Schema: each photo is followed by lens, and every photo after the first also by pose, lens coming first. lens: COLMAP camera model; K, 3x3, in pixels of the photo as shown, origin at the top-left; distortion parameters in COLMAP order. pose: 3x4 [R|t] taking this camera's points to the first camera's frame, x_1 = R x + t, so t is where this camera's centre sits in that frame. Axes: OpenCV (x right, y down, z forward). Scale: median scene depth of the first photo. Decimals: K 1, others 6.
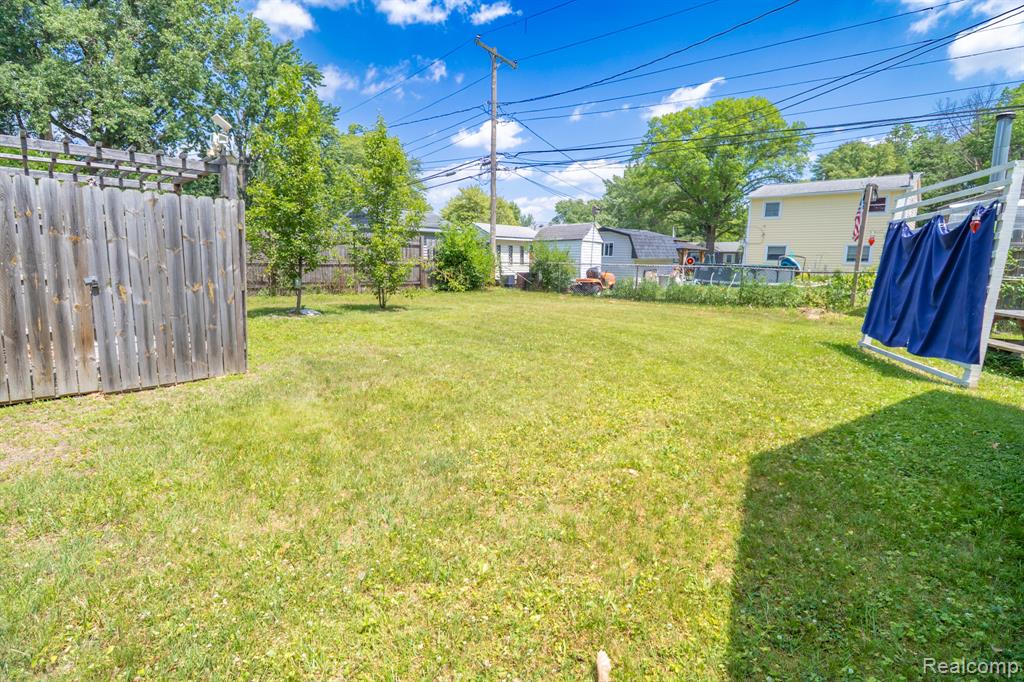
lens RADIAL K [[476.1, 0, 510.4], [0, 476.1, 333.9], [0, 0, 1]] dist [-0.005770, -0.007608]
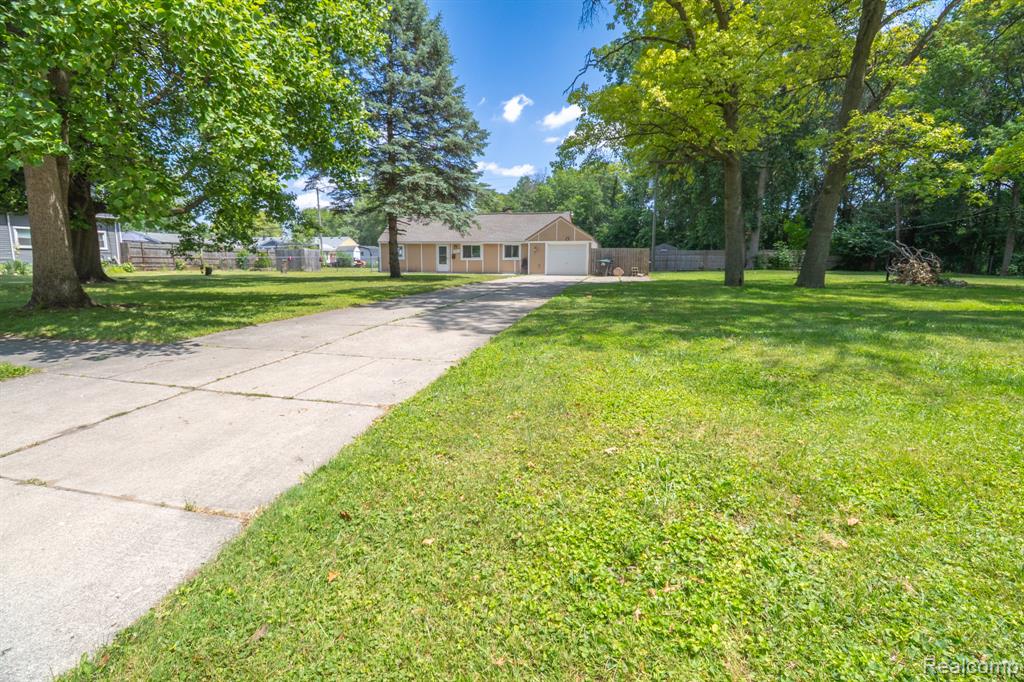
lens RADIAL K [[476.1, 0, 509.8], [0, 476.1, 344.1], [0, 0, 1]] dist [-0.005770, -0.007608]
pose [[0.865474, -0.102234, 0.490412, -0.500038], [0.092059, 0.994741, 0.044903, 0.328612], [-0.492423, 0.006285, 0.870333, -1.990680]]
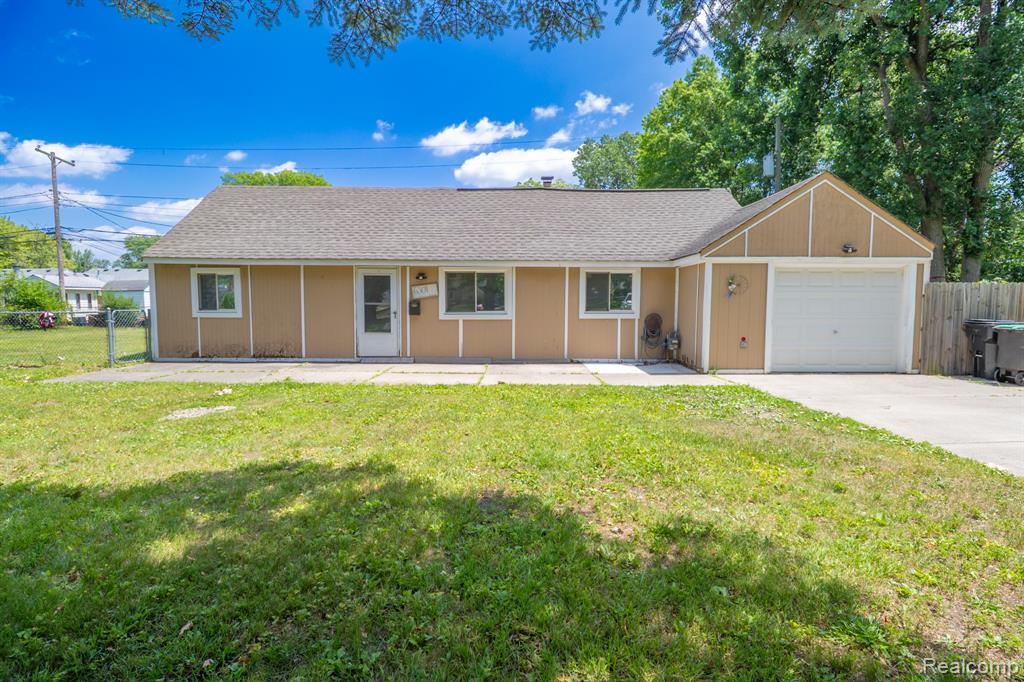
lens RADIAL K [[476.1, 0, 503.1], [0, 476.1, 337.5], [0, 0, 1]] dist [-0.005770, -0.007608]
pose [[0.726574, -0.070954, 0.683414, -0.047764], [0.122235, 0.992135, -0.026948, 0.110214], [-0.676128, 0.103116, 0.729533, -0.725744]]
